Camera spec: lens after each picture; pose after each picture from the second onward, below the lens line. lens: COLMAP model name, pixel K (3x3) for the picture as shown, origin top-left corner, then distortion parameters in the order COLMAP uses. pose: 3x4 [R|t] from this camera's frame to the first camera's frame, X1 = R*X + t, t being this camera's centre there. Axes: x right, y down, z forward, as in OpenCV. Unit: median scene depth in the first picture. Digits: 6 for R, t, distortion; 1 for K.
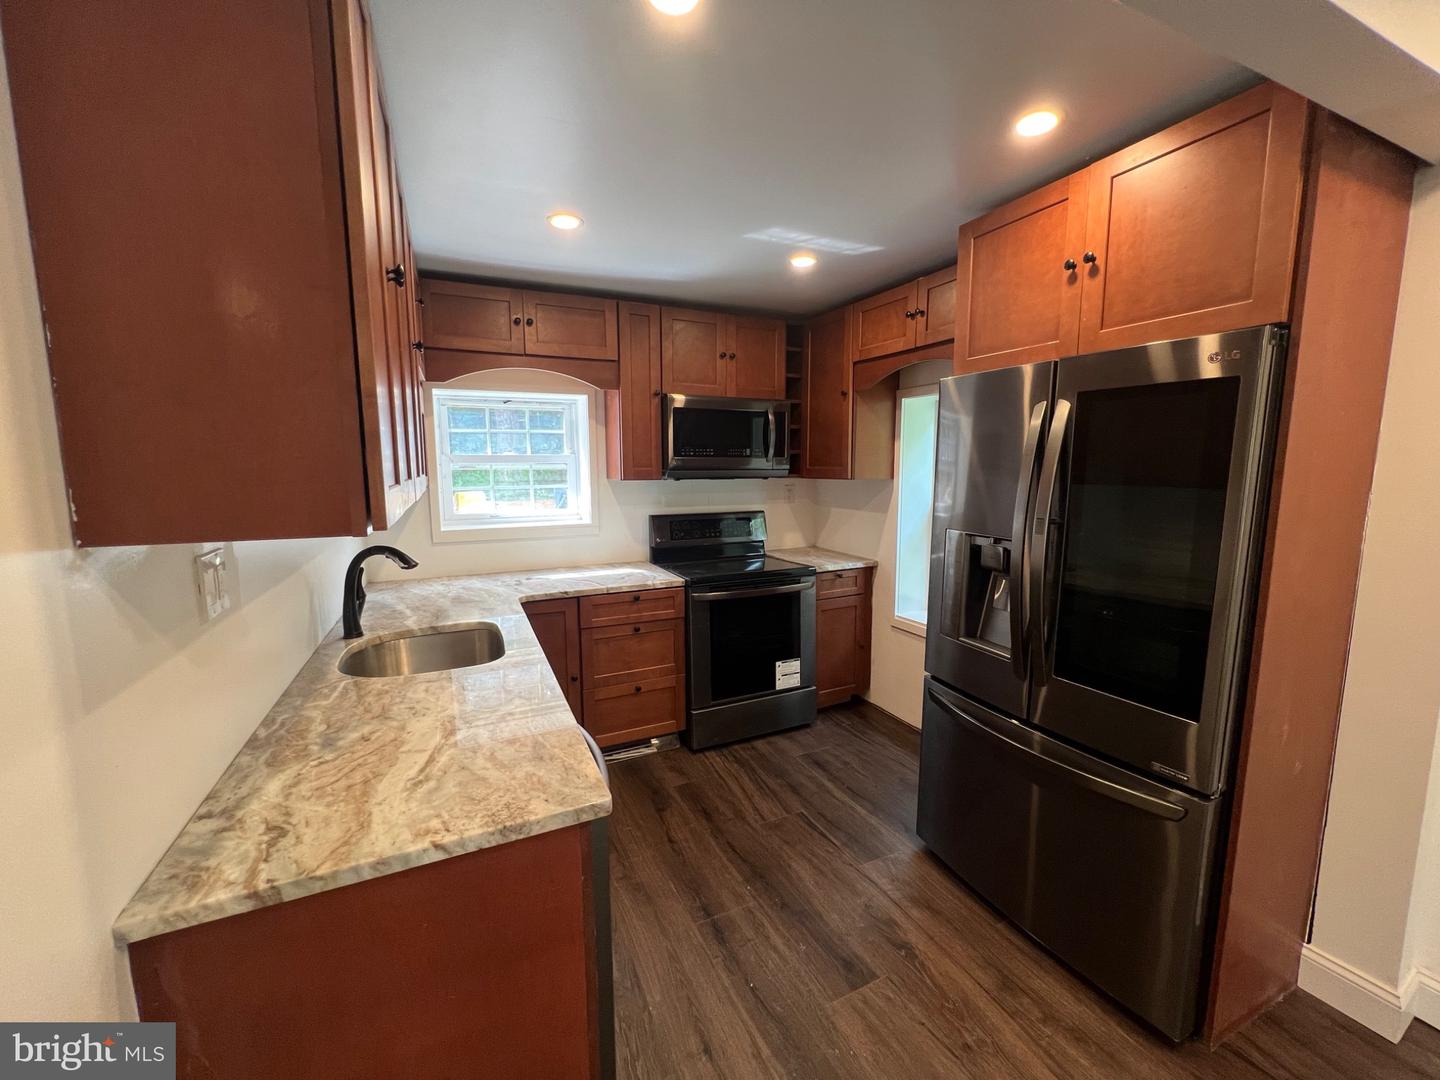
lens RADIAL K [[577.3, 0, 721.2], [0, 577.3, 537.3], [0, 0, 1]] dist [0.000492, 0.000488]
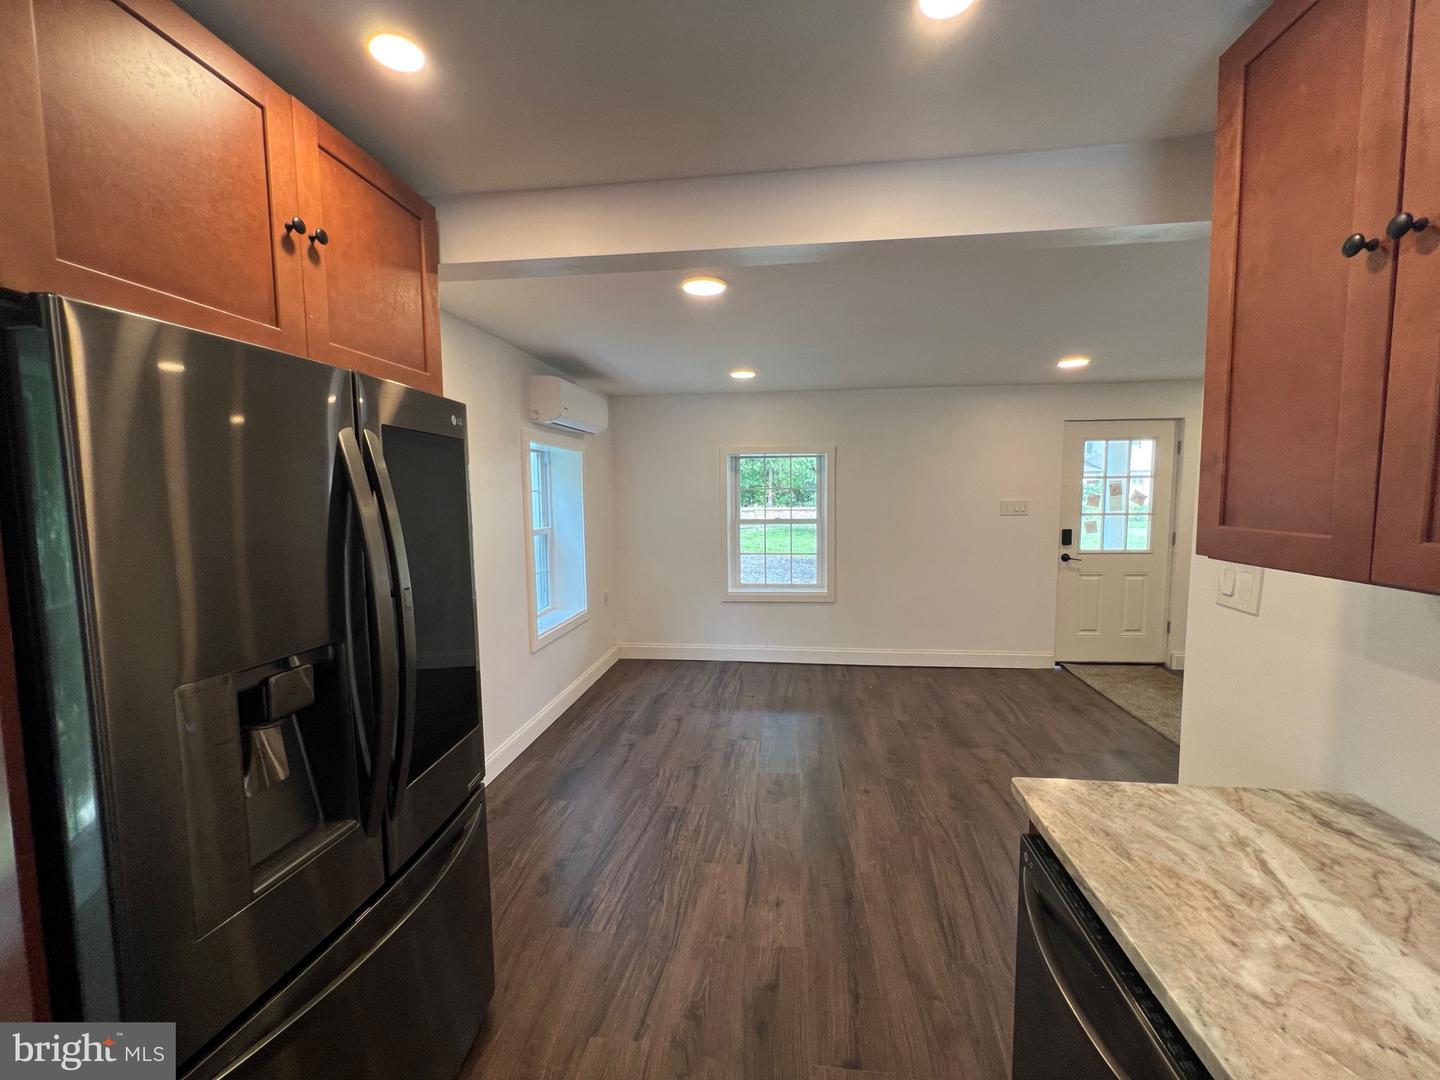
lens RADIAL K [[577.3, 0, 724.3], [0, 577.3, 537.5], [0, 0, 1]] dist [0.000492, 0.000488]
pose [[-0.850924, -0.030678, 0.524393, -0.101492], [0.081243, 0.978595, 0.189082, -0.110214], [-0.518969, 0.203497, -0.830217, 0.755623]]
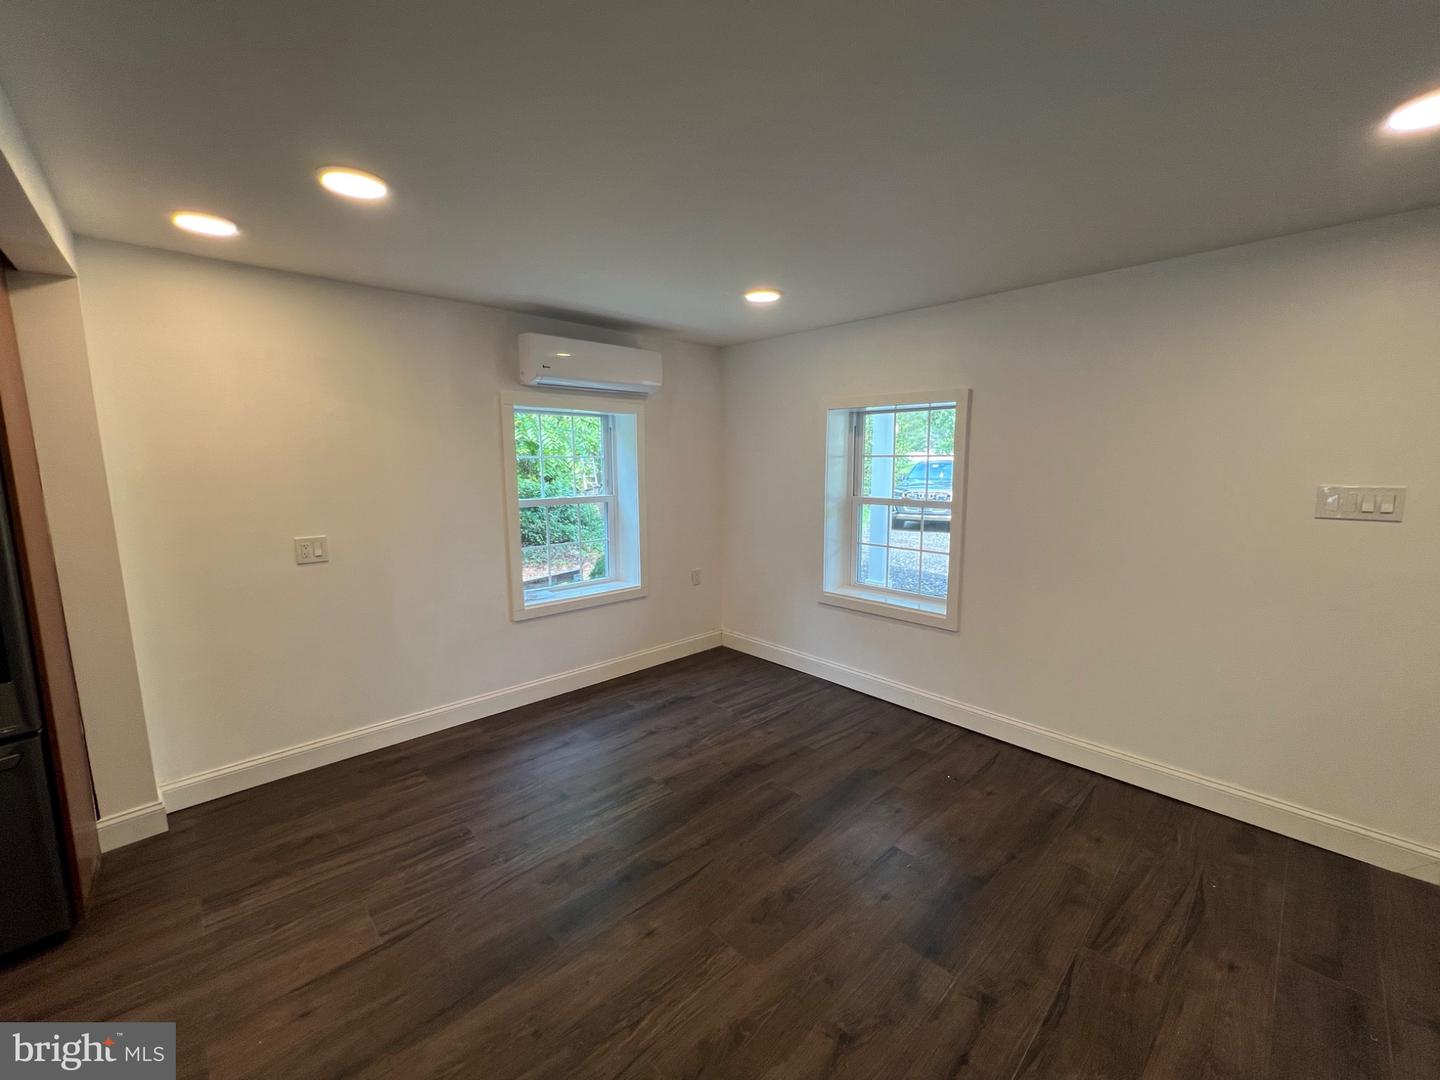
lens RADIAL K [[577.3, 0, 722.4], [0, 577.3, 534.1], [0, 0, 1]] dist [0.000492, 0.000488]
pose [[-0.317661, -0.120044, 0.940575, -0.372153], [0.127035, 0.977623, 0.167676, -0.002977], [-0.939656, 0.172750, -0.295303, -0.065195]]
